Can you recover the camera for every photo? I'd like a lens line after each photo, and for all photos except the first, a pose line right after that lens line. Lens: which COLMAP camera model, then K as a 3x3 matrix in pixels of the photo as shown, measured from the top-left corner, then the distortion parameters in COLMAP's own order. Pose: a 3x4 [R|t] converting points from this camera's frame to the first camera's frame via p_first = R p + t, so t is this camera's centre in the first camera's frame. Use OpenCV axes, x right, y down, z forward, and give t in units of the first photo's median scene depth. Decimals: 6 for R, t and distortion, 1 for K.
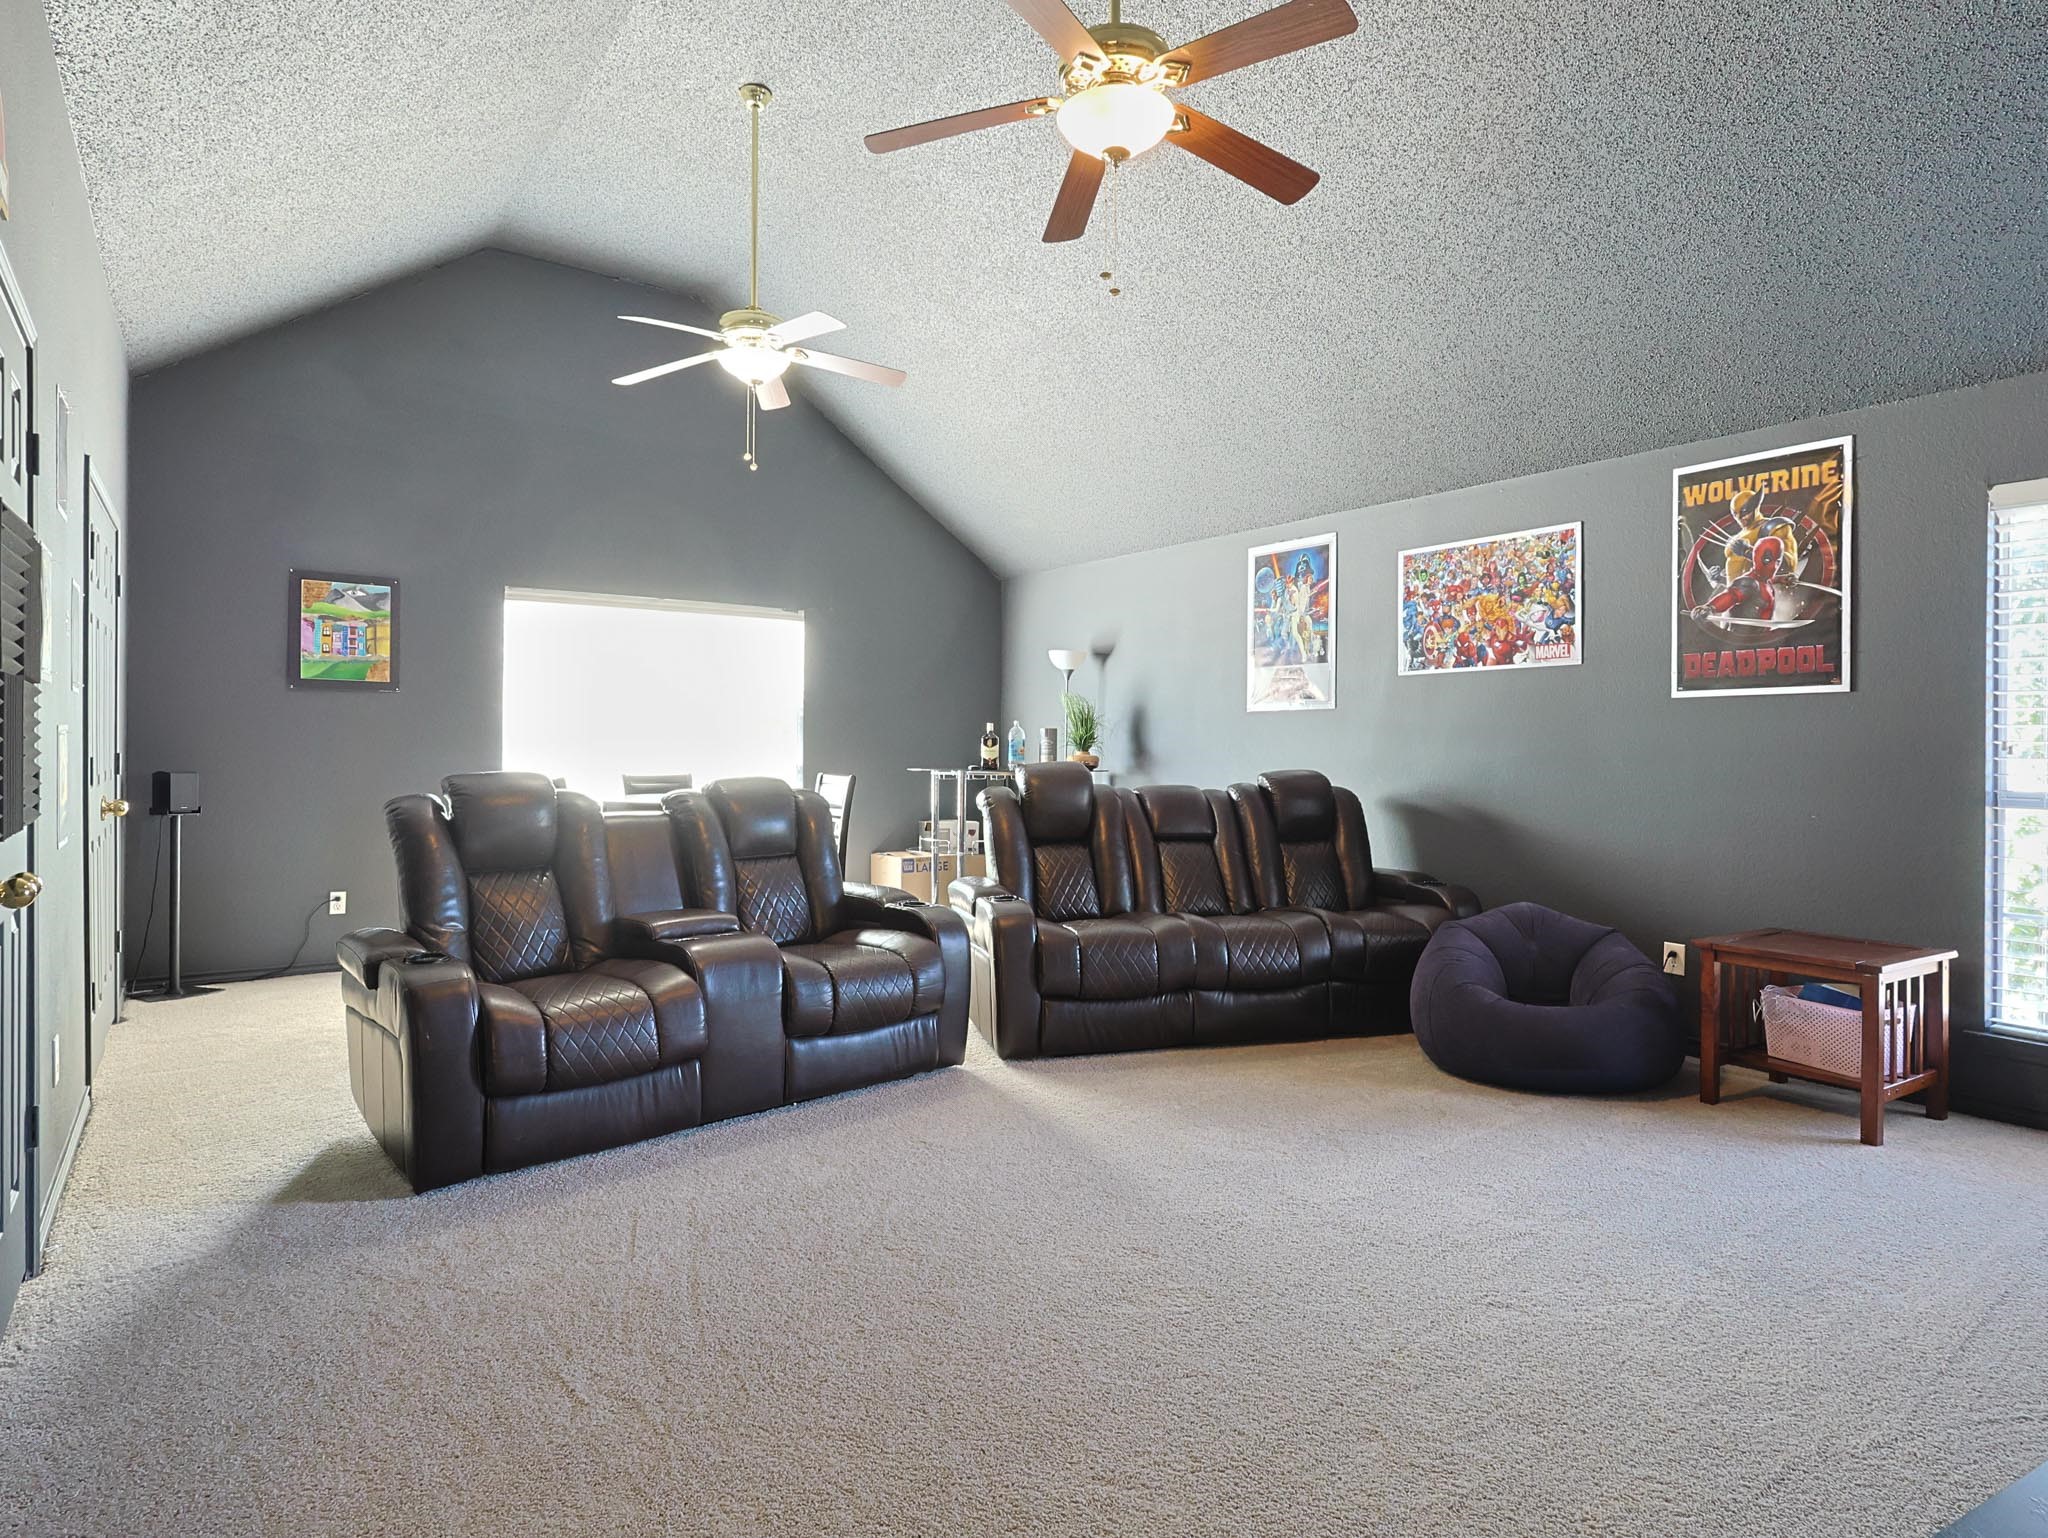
lens RADIAL K [[1148.2, 0, 1024.0], [0, 1148.2, 769.0], [0, 0, 1]] dist [-0.003084, 0.000268]
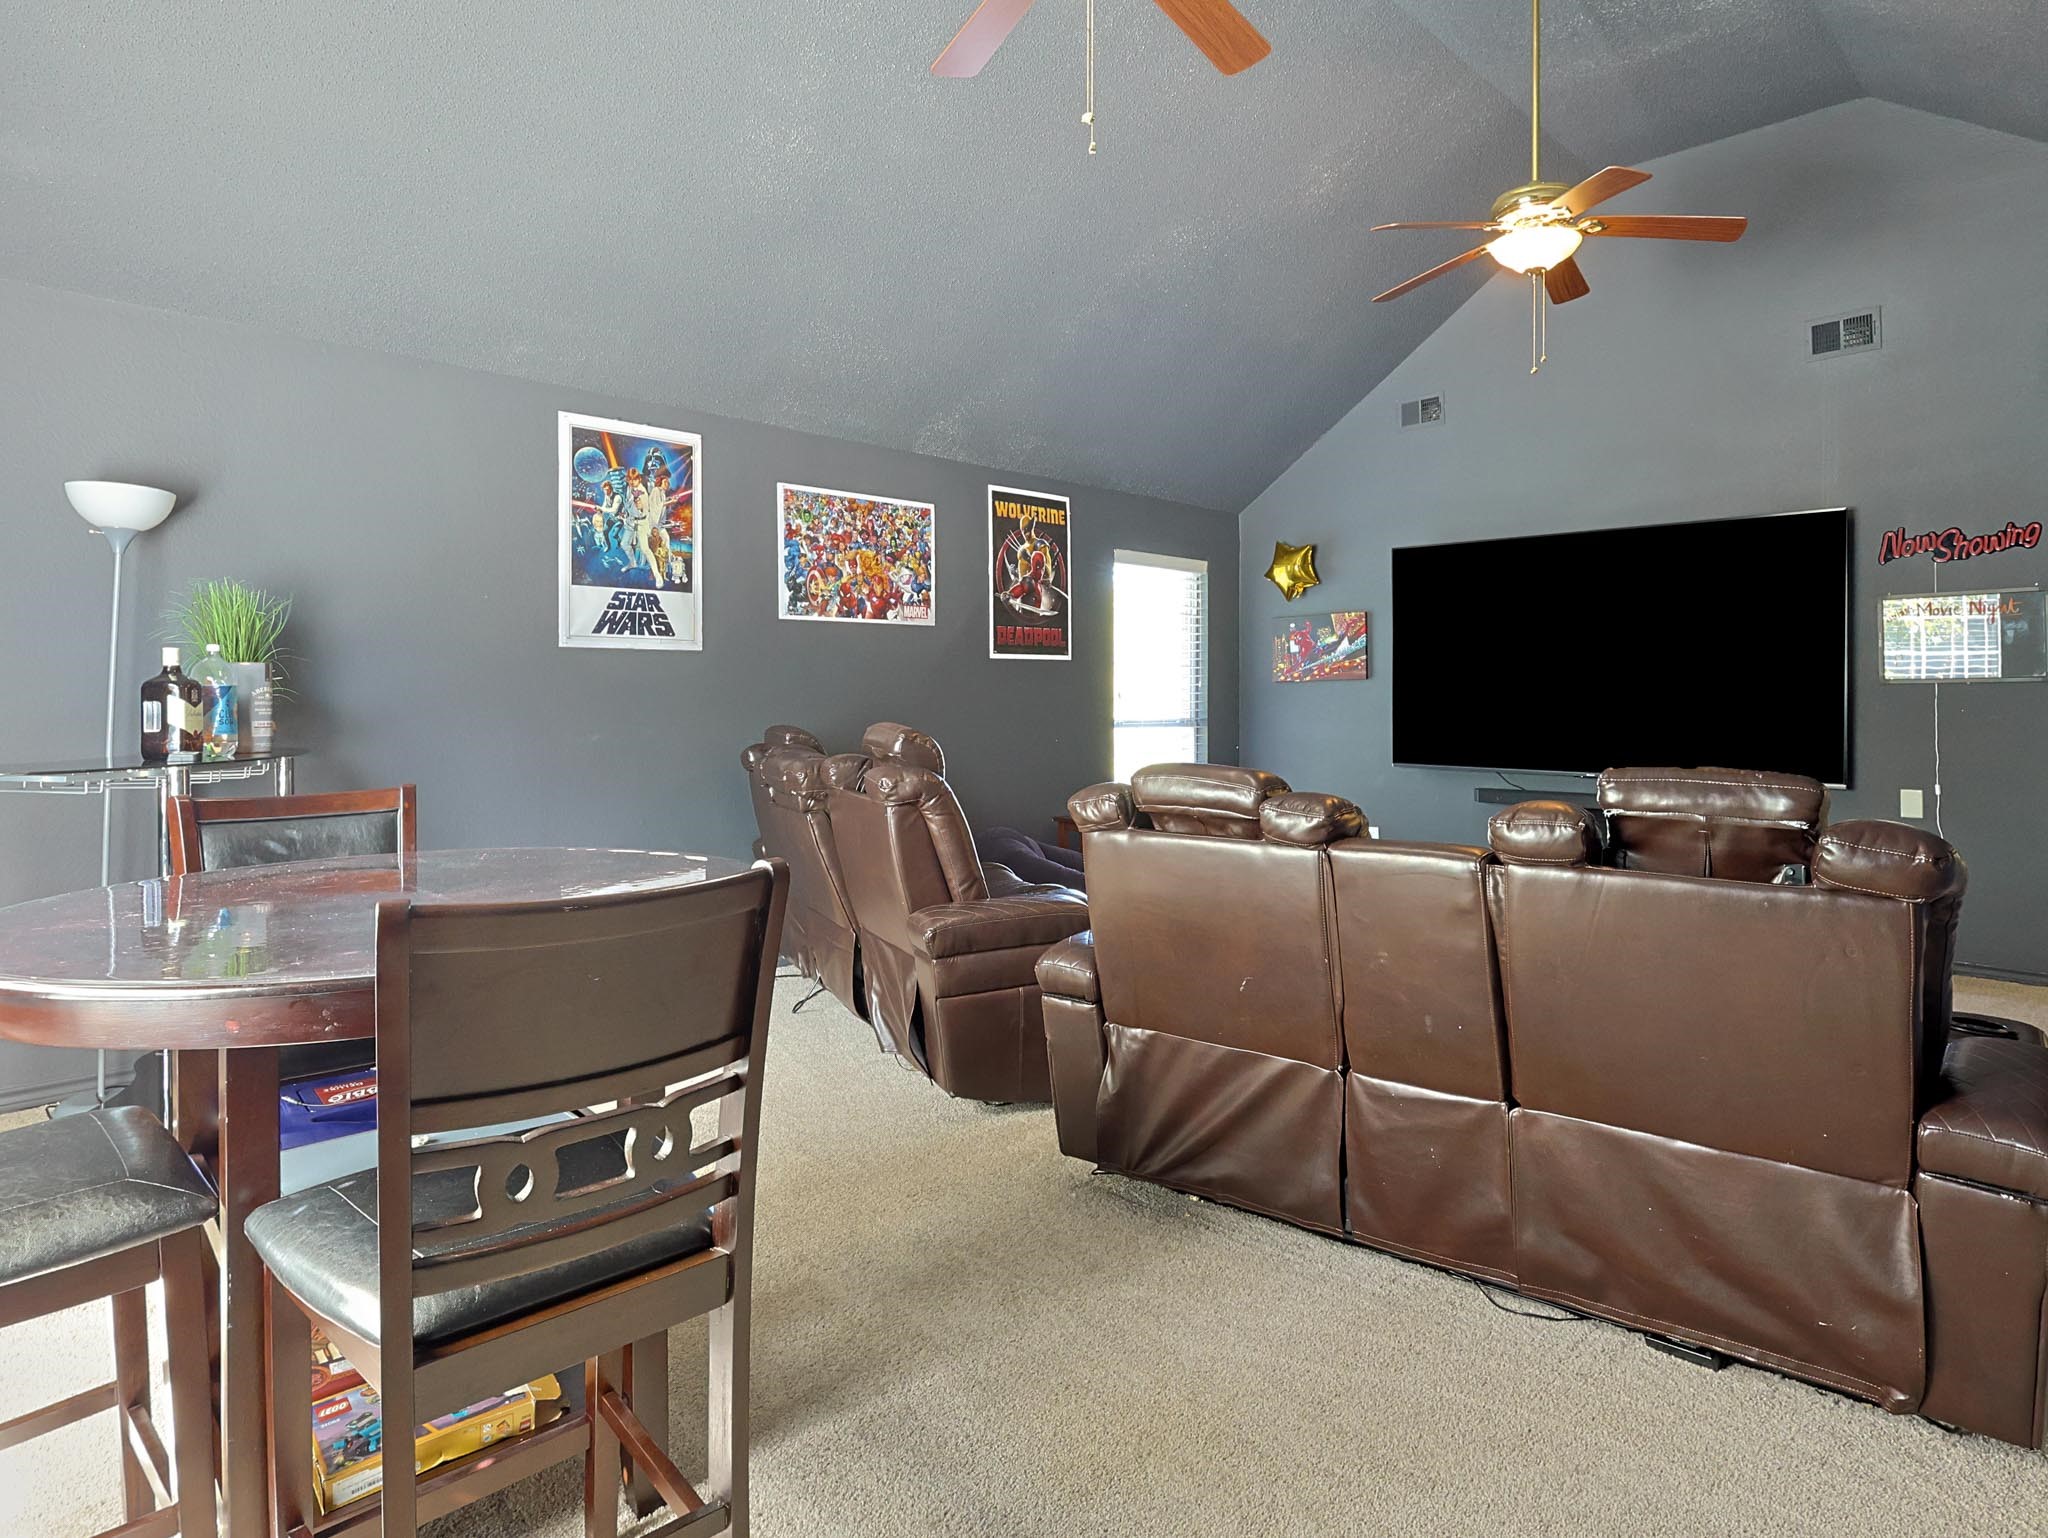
lens RADIAL K [[1140.1, 0, 1030.2], [0, 1140.1, 741.1], [0, 0, 1]] dist [-0.004249, 0.001331]
pose [[-0.145365, -0.043301, 0.988430, -0.629257], [0.019649, 0.998718, 0.046641, -0.022931], [-0.989183, 0.026202, -0.144328, 0.970873]]
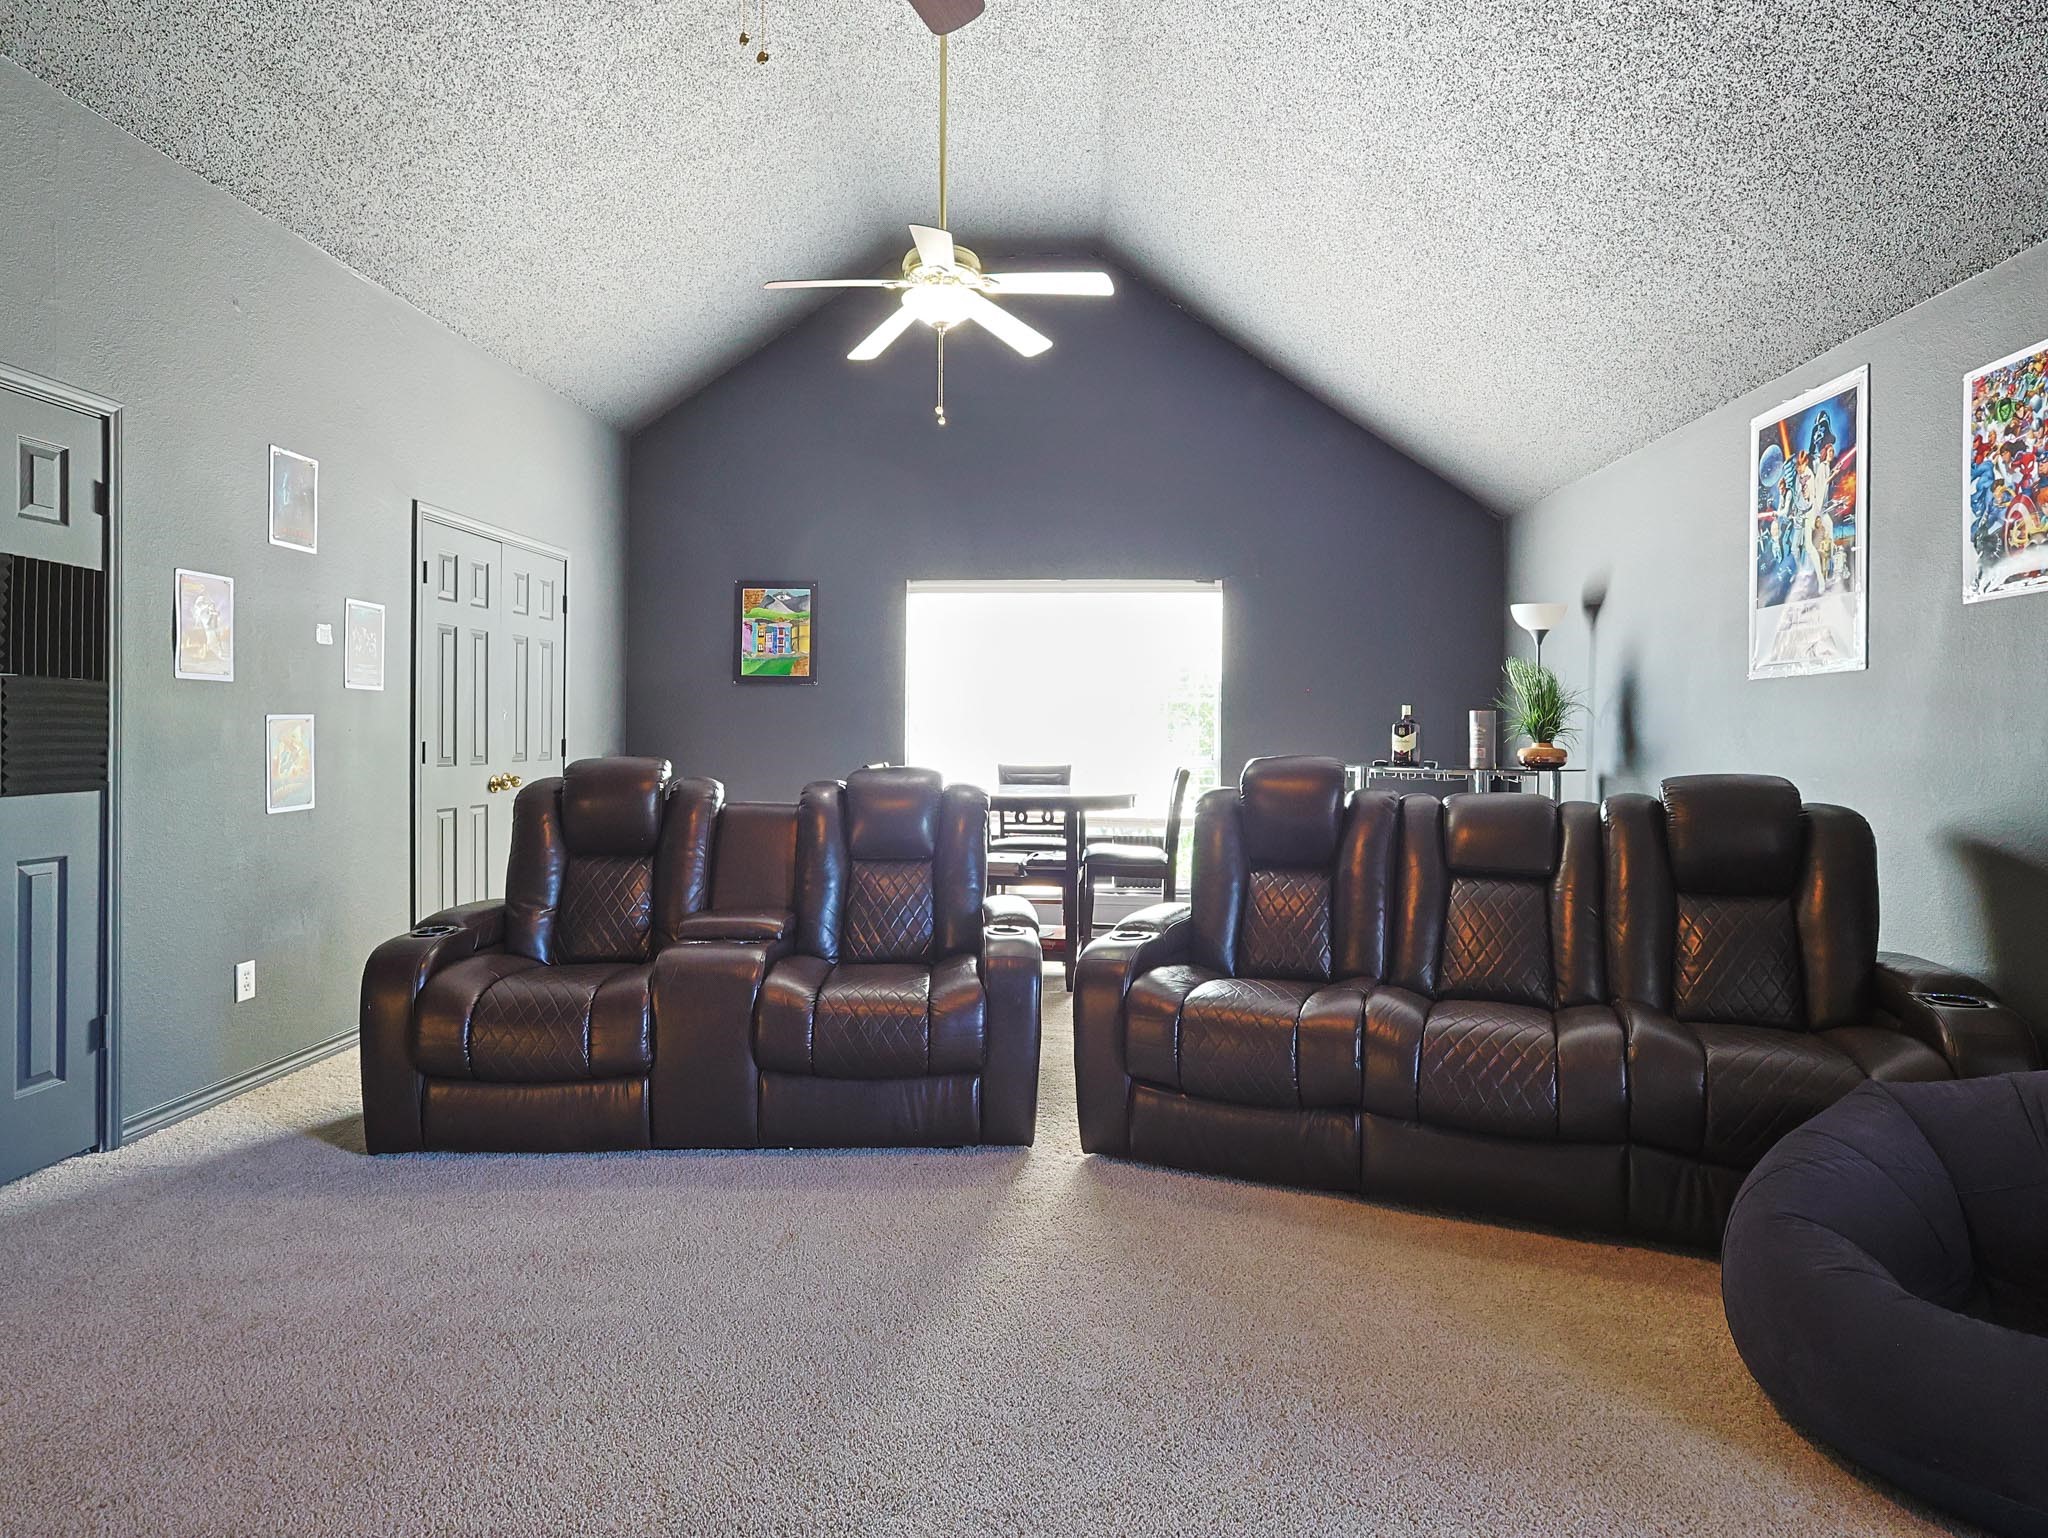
lens RADIAL K [[1148.3, 0, 1022.9], [0, 1148.3, 747.0], [0, 0, 1]] dist [-0.003532, -0.000196]
pose [[0.769877, 0.007623, -0.638147, 0.342168], [-0.014821, 0.999873, -0.005936, -0.004714], [0.638021, 0.014028, 0.769892, 0.316672]]
